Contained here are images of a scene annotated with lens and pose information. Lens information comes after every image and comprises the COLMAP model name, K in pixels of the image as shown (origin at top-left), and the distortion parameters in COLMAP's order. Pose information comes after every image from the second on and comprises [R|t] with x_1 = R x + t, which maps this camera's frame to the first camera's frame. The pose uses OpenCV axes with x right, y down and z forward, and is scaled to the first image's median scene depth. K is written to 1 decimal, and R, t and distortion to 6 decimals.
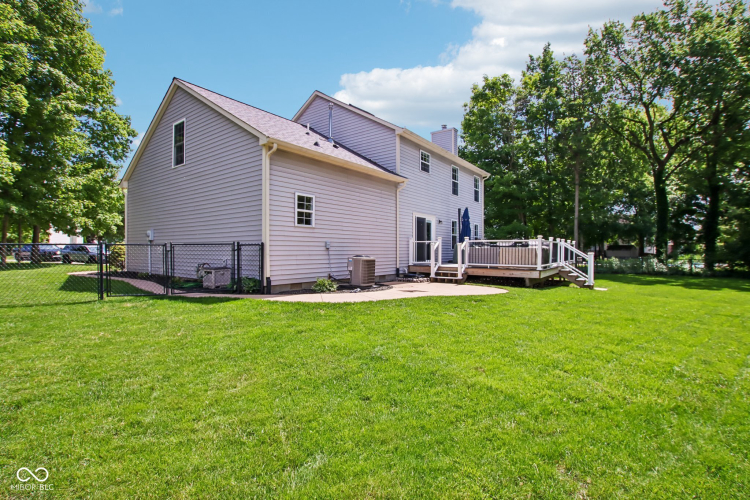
lens RADIAL K [[350.8, 0, 375.6], [0, 350.8, 248.2], [0, 0, 1]] dist [-0.026250, 0.000389]
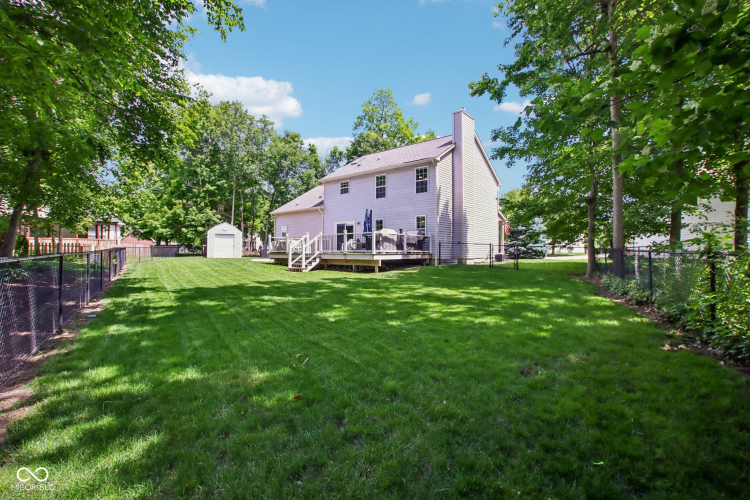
lens RADIAL K [[350.8, 0, 375.6], [0, 350.8, 248.2], [0, 0, 1]] dist [-0.026250, 0.000389]
pose [[-0.076238, -0.026848, -0.996728, 2.542077], [-0.006328, 0.999630, -0.026442, 0.096862], [0.997070, 0.004292, -0.076380, 1.915083]]
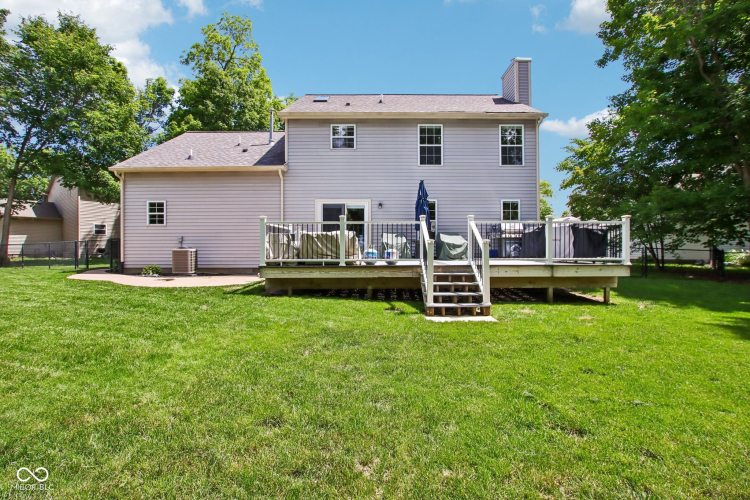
lens RADIAL K [[350.8, 0, 375.6], [0, 350.8, 248.2], [0, 0, 1]] dist [-0.026250, 0.000389]
pose [[0.582417, -0.020327, -0.812636, 1.305508], [0.007803, 0.999781, -0.019416, 0.054471], [0.812852, 0.004967, 0.582449, 0.888608]]
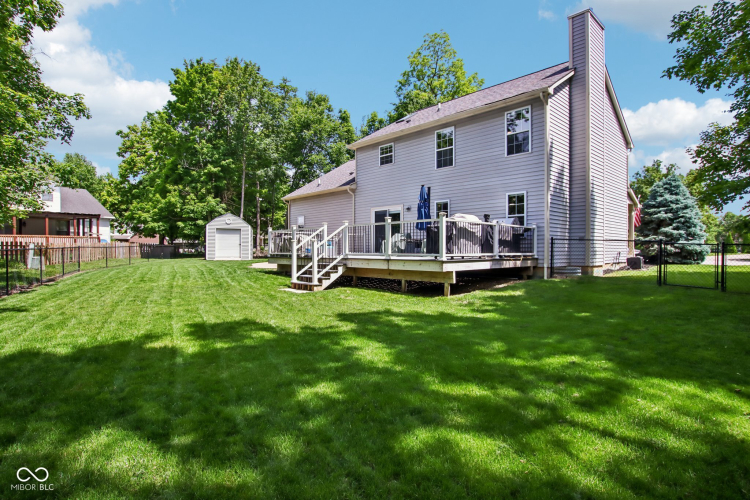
lens RADIAL K [[396.8, 0, 375.0], [0, 396.8, 250.0], [0, 0, 1]] dist [-0.003593, -0.000221]
pose [[-0.191025, -0.016631, -0.981444, 1.932039], [-0.007480, 0.999852, -0.015487, 0.072349], [0.981557, 0.004382, -0.191121, 1.810822]]
